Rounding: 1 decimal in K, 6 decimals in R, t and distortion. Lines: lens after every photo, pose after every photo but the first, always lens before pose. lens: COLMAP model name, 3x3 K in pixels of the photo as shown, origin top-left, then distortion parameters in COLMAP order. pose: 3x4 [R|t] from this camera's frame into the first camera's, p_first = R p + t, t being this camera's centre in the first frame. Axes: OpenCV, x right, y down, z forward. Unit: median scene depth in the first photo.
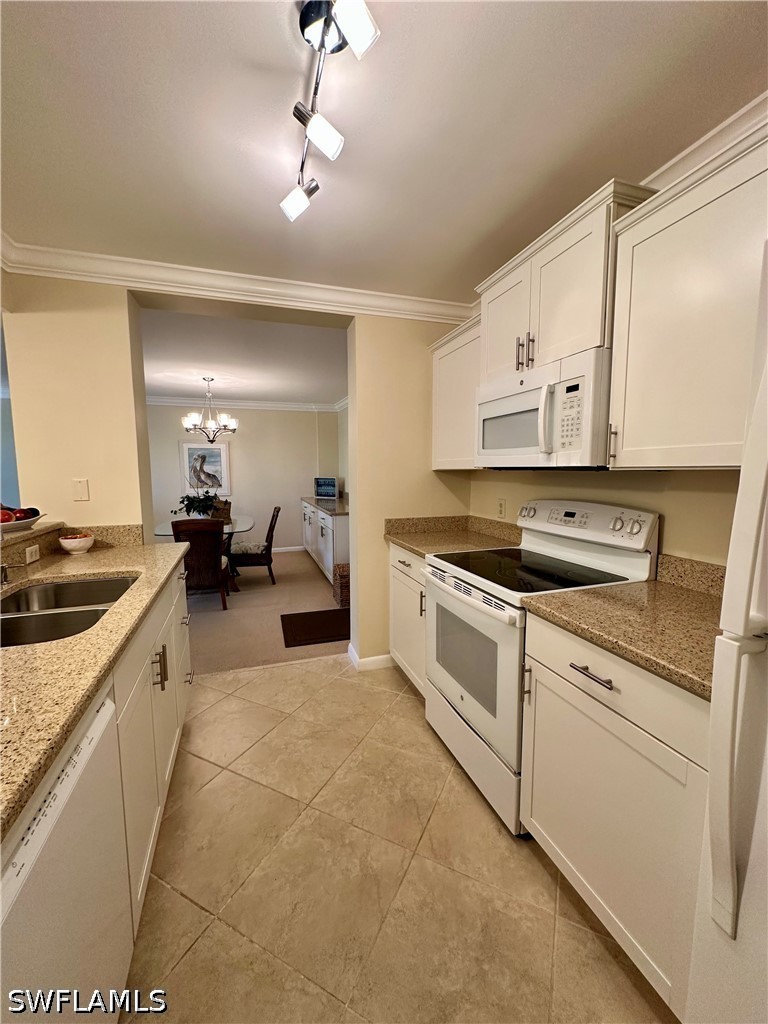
lens RADIAL K [[407.9, 0, 383.0], [0, 407.9, 511.0], [0, 0, 1]] dist [-0.002106, 0.000610]
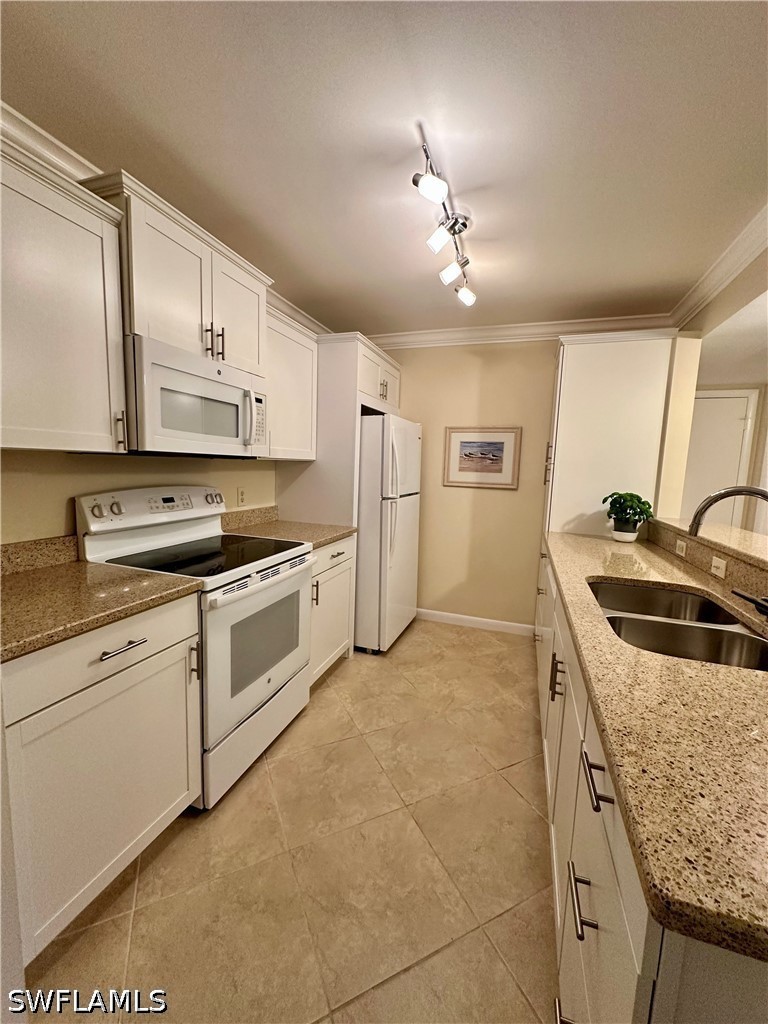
lens RADIAL K [[407.9, 0, 383.0], [0, 407.9, 511.0], [0, 0, 1]] dist [-0.002106, 0.000610]
pose [[-0.785282, -0.093611, 0.612021, -0.697650], [0.029878, 0.981623, 0.188478, -0.166130], [-0.618417, 0.166295, -0.768054, 1.726406]]
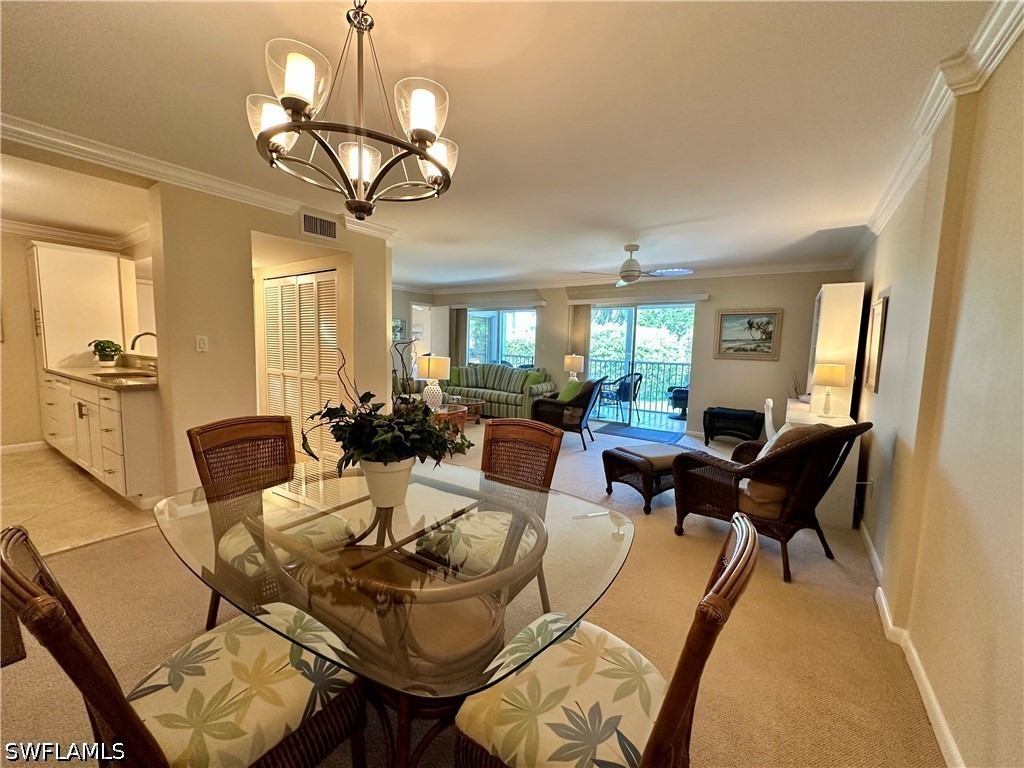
lens RADIAL K [[407.9, 0, 512.0], [0, 407.9, 384.0], [0, 0, 1]] dist [-0.002106, 0.000610]
pose [[-0.797641, 0.044656, -0.601477, -1.006316], [-0.080156, 0.980560, 0.179099, -0.341426], [0.597782, 0.191069, -0.778556, 3.845438]]
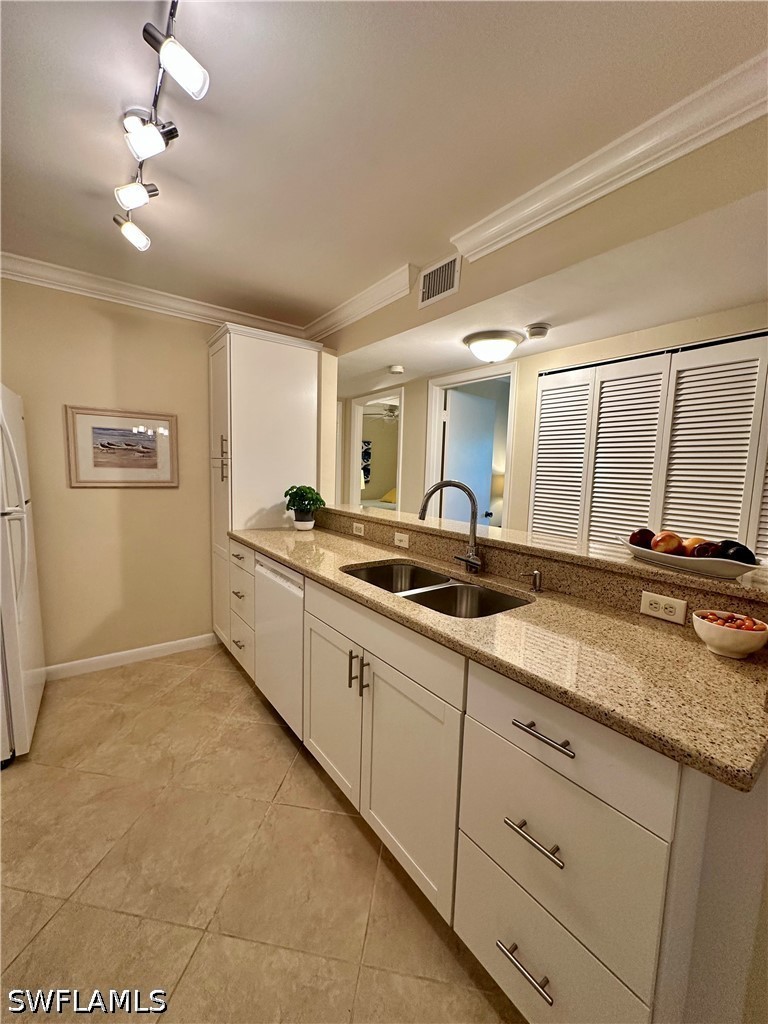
lens RADIAL K [[407.9, 0, 383.0], [0, 407.9, 511.0], [0, 0, 1]] dist [-0.002106, 0.000610]
pose [[-0.953161, 0.006046, -0.302403, -0.279882], [-0.057058, 0.978255, 0.199405, -0.170434], [0.297033, 0.207319, -0.932089, 1.665860]]
